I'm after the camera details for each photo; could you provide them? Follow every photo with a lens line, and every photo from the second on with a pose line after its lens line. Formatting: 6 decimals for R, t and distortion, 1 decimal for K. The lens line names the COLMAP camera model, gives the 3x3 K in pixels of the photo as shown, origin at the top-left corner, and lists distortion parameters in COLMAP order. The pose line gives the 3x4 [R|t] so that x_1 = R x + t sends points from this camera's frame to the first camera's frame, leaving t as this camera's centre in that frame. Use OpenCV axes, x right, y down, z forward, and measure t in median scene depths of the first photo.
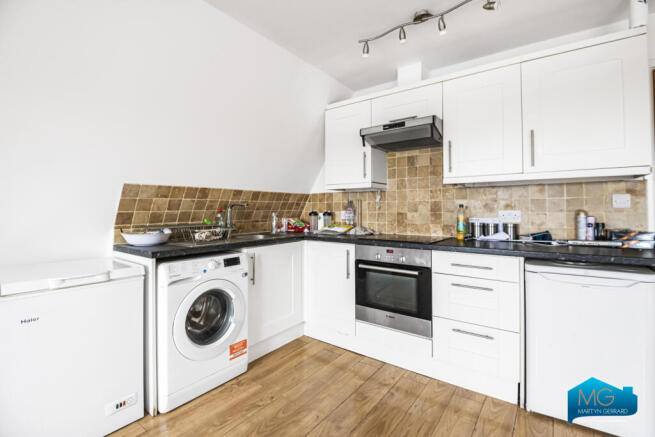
lens RADIAL K [[302.2, 0, 331.8], [0, 302.2, 207.6], [0, 0, 1]] dist [-0.004757, -0.004429]
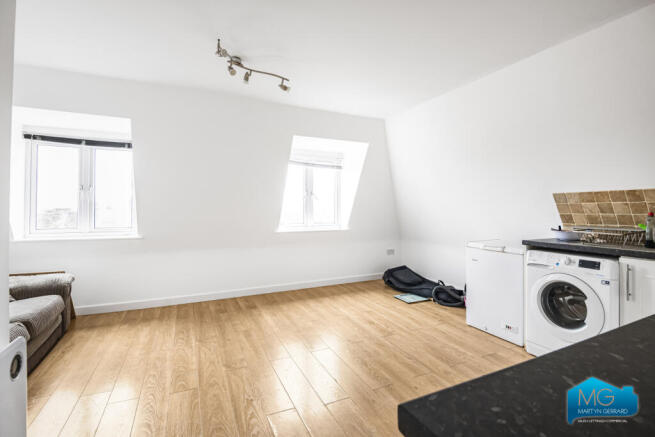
lens RADIAL K [[302.2, 0, 328.9], [0, 302.2, 211.5], [0, 0, 1]] dist [-0.004757, -0.004429]
pose [[-0.474057, 0.013217, -0.880395, 0.938880], [0.004184, 0.999910, 0.012758, -0.016491], [0.880484, 0.002364, -0.474070, 0.673875]]
